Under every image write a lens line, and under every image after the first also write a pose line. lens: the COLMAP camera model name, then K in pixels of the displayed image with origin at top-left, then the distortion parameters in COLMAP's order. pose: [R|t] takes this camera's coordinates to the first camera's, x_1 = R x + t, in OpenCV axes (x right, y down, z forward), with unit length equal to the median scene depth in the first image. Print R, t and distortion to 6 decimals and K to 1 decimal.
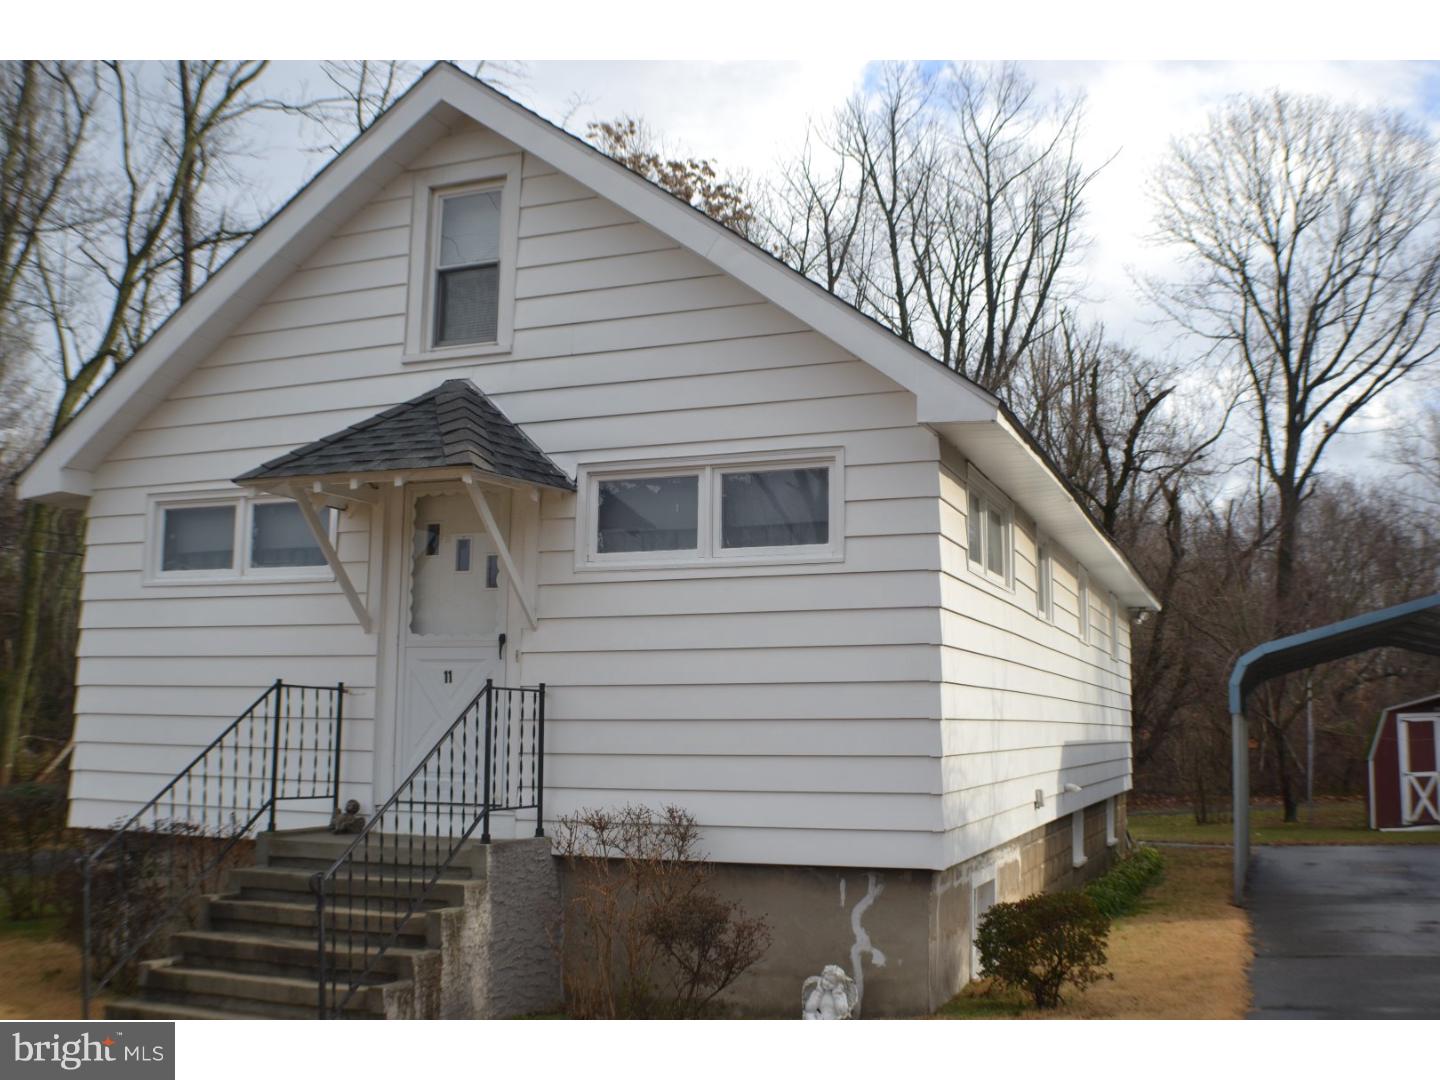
lens RADIAL K [[1455.1, 0, 720.0], [0, 1455.1, 540.0], [0, 0, 1]] dist [-0.162697, -0.001995]
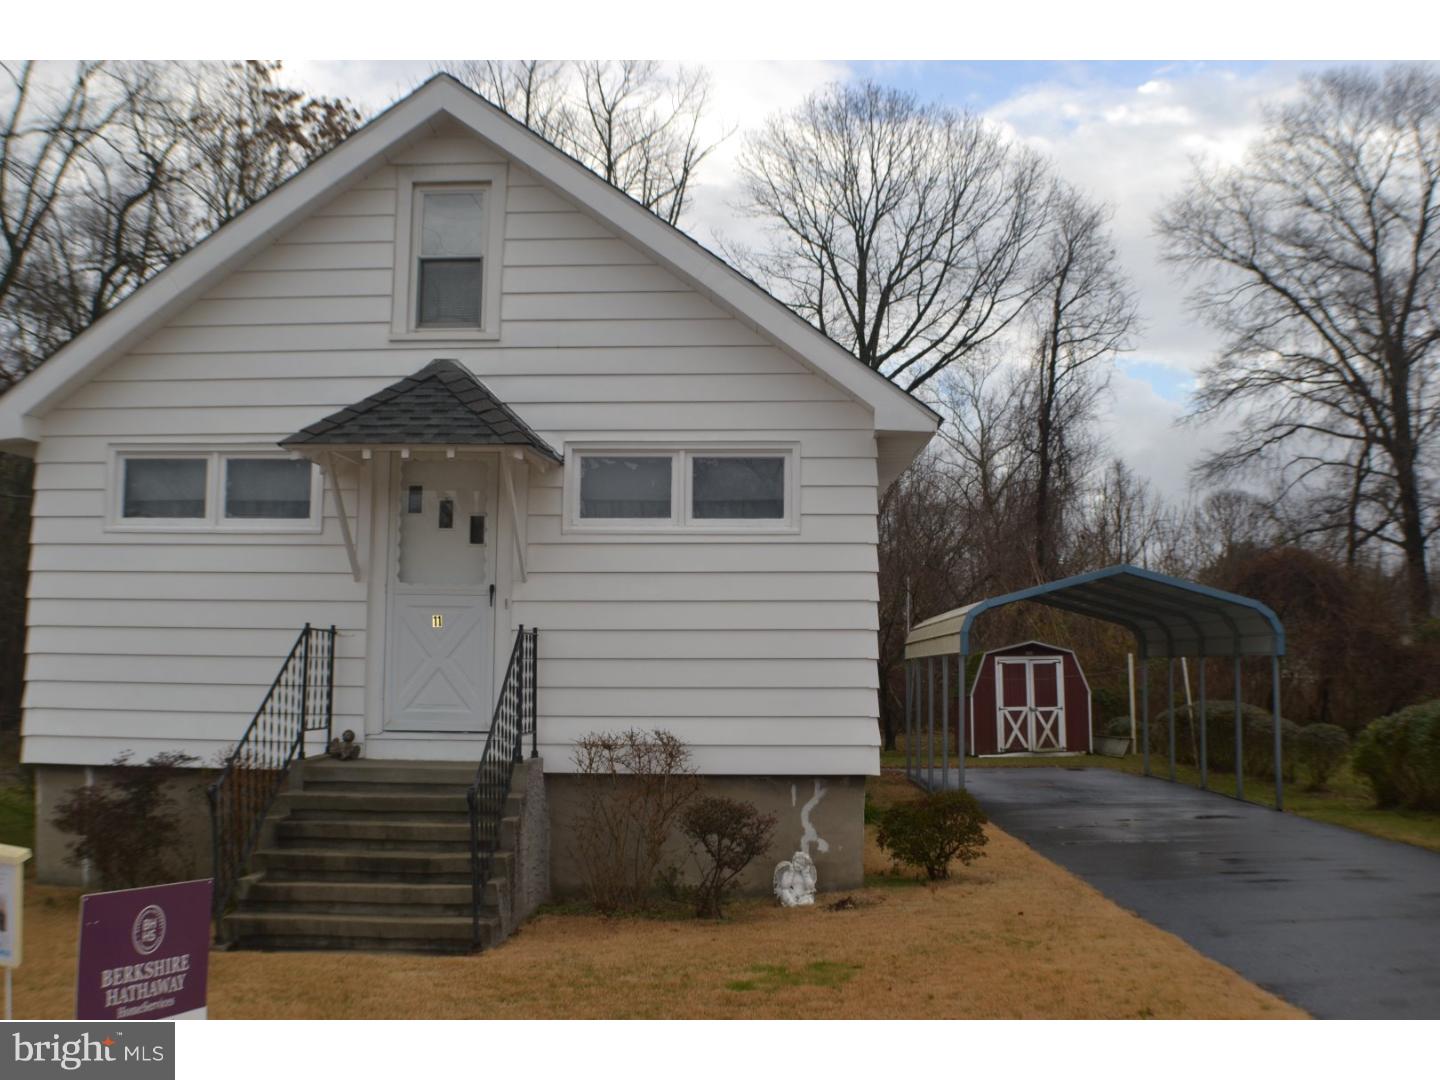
lens RADIAL K [[1455.1, 0, 720.0], [0, 1455.1, 540.0], [0, 0, 1]] dist [-0.162697, -0.001995]
pose [[0.942675, 0.027573, 0.332571, -0.352659], [-0.042446, 0.998393, 0.037538, -0.021351], [-0.331002, -0.049502, 0.942331, -0.145507]]
